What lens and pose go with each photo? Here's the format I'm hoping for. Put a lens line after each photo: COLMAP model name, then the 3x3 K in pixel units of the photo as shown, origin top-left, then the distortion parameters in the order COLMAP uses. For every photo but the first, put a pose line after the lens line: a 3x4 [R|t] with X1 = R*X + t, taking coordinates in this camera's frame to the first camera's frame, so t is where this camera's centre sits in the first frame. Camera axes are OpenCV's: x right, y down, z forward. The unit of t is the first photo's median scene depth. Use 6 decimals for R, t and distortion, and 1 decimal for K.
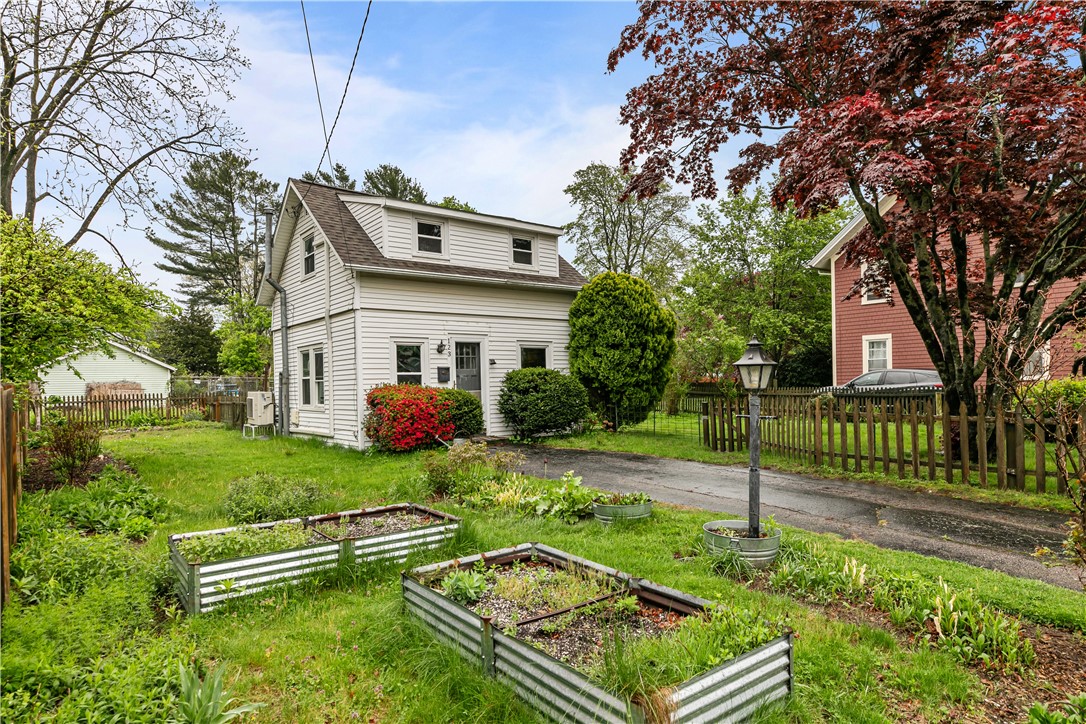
lens RADIAL K [[626.9, 0, 546.8], [0, 626.9, 383.0], [0, 0, 1]] dist [0.003315, -0.000524]
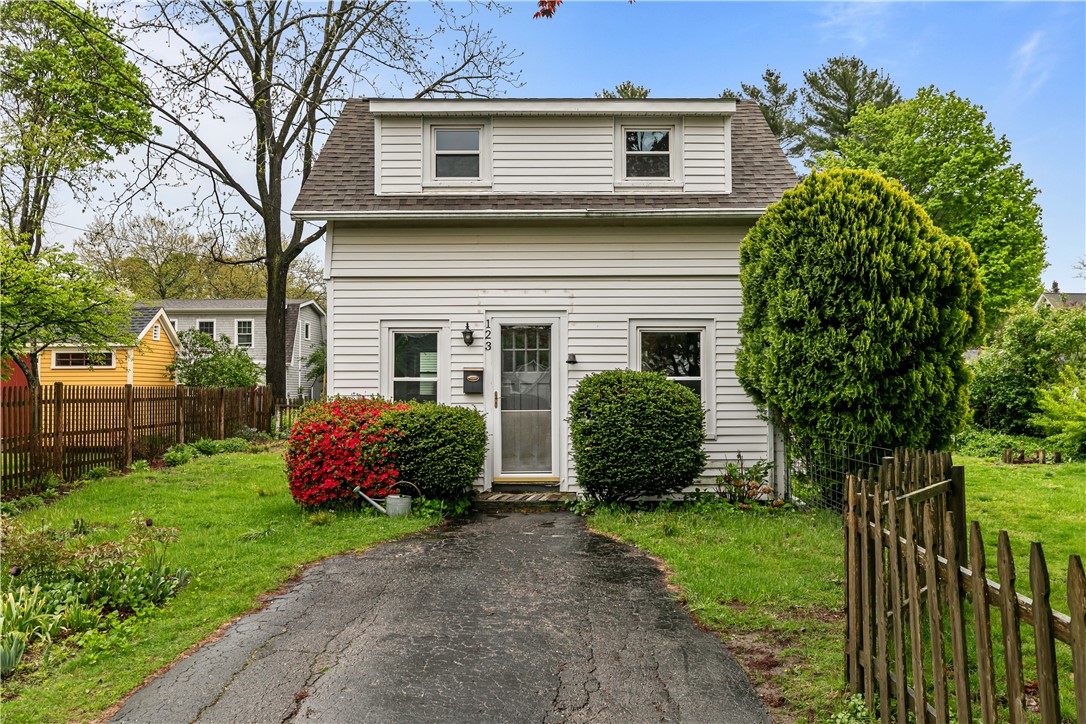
lens RADIAL K [[888.2, 0, 540.4], [0, 888.2, 362.3], [0, 0, 1]] dist [-0.036608, 0.015921]
pose [[0.783959, -0.001004, -0.620812, 0.372446], [-0.012029, 0.999786, -0.016808, -0.016740], [0.620696, 0.020644, 0.783780, 0.356243]]
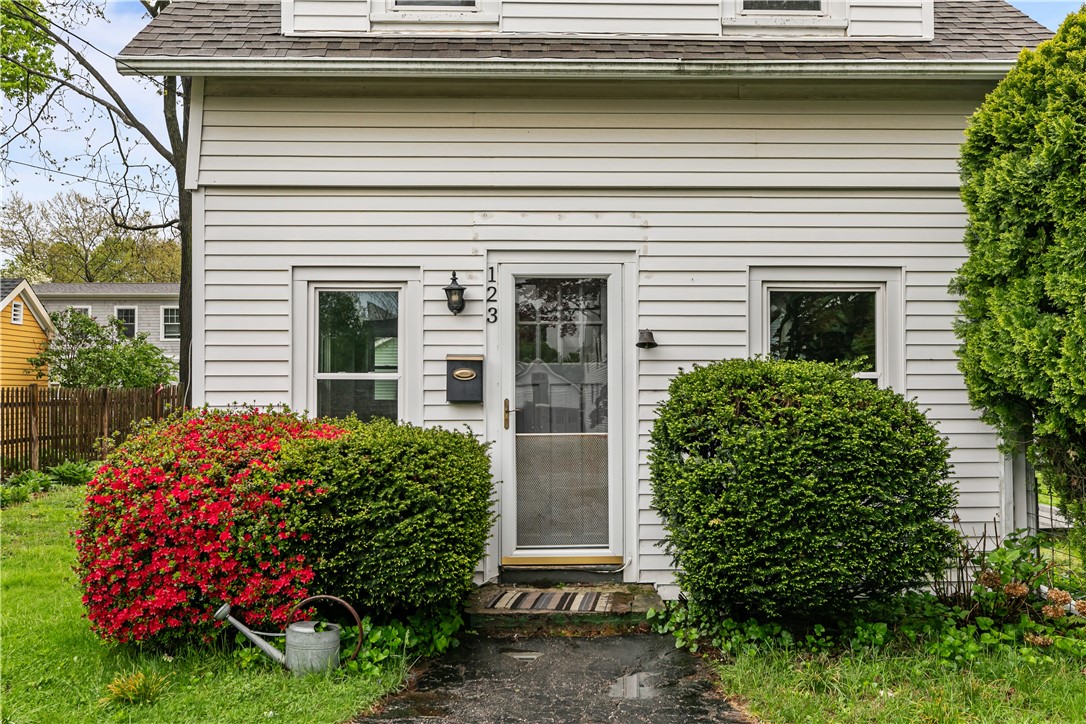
lens RADIAL K [[945.8, 0, 544.1], [0, 945.8, 373.9], [0, 0, 1]] dist [-0.011377, -0.000696]
pose [[0.803485, 0.009128, -0.595255, 0.142408], [-0.013228, 0.999909, -0.002522, -0.014810], [0.595178, 0.009900, 0.803533, 0.589798]]
